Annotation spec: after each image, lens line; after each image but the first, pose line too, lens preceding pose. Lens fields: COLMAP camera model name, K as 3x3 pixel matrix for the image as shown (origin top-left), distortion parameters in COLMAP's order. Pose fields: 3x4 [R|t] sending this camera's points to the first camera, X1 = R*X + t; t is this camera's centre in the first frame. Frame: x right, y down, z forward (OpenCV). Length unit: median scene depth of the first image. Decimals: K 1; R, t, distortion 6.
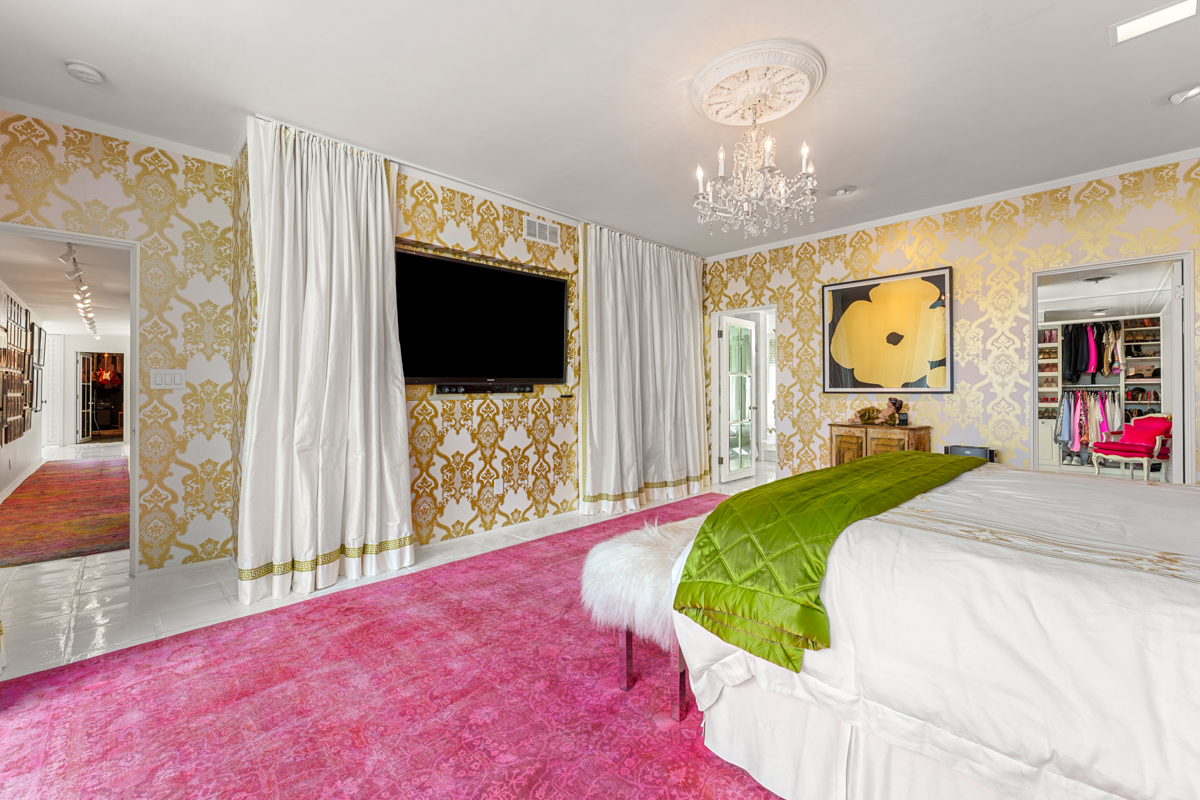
lens RADIAL K [[505.4, 0, 601.4], [0, 505.4, 389.8], [0, 0, 1]] dist [0.003392, -0.000281]
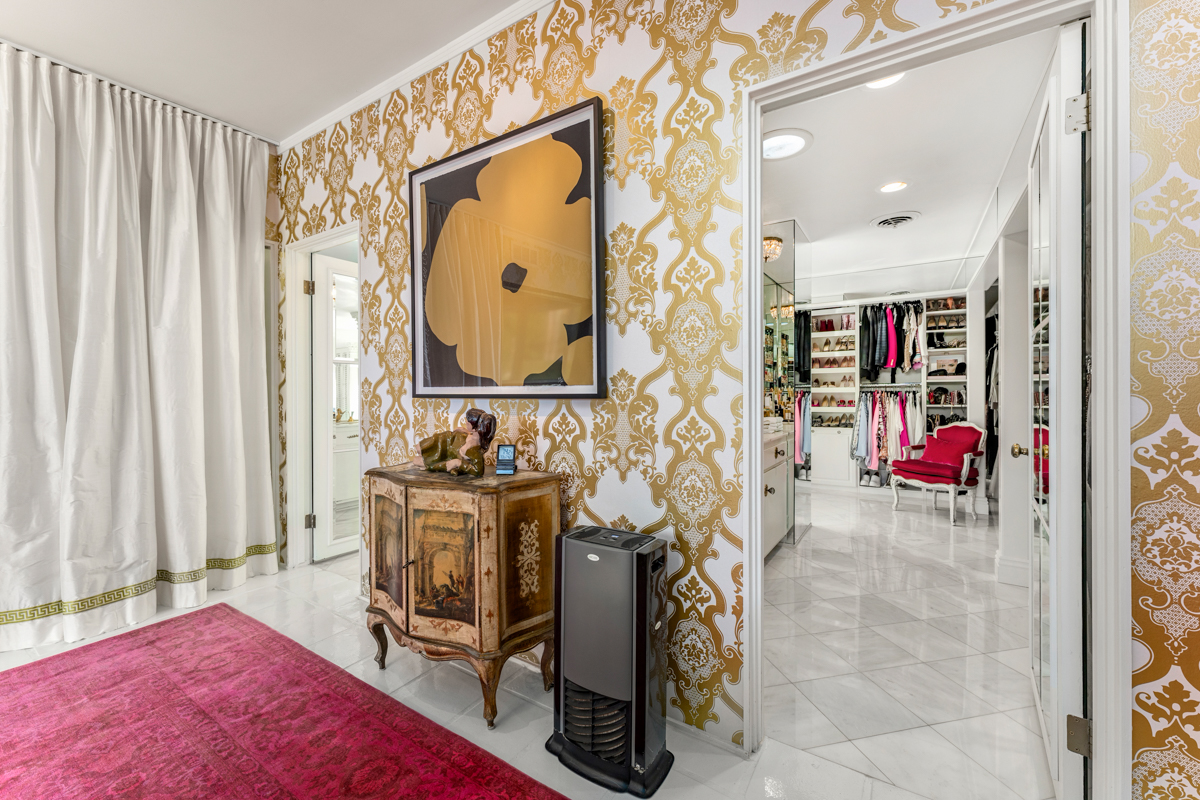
lens RADIAL K [[476.8, 0, 606.6], [0, 476.8, 394.0], [0, 0, 1]] dist [0.002470, 0.000185]
pose [[0.976069, -0.002348, 0.217450, 0.400284], [0.000873, 0.999976, 0.006880, 0.000330], [-0.217461, -0.006525, 0.976047, 0.399027]]
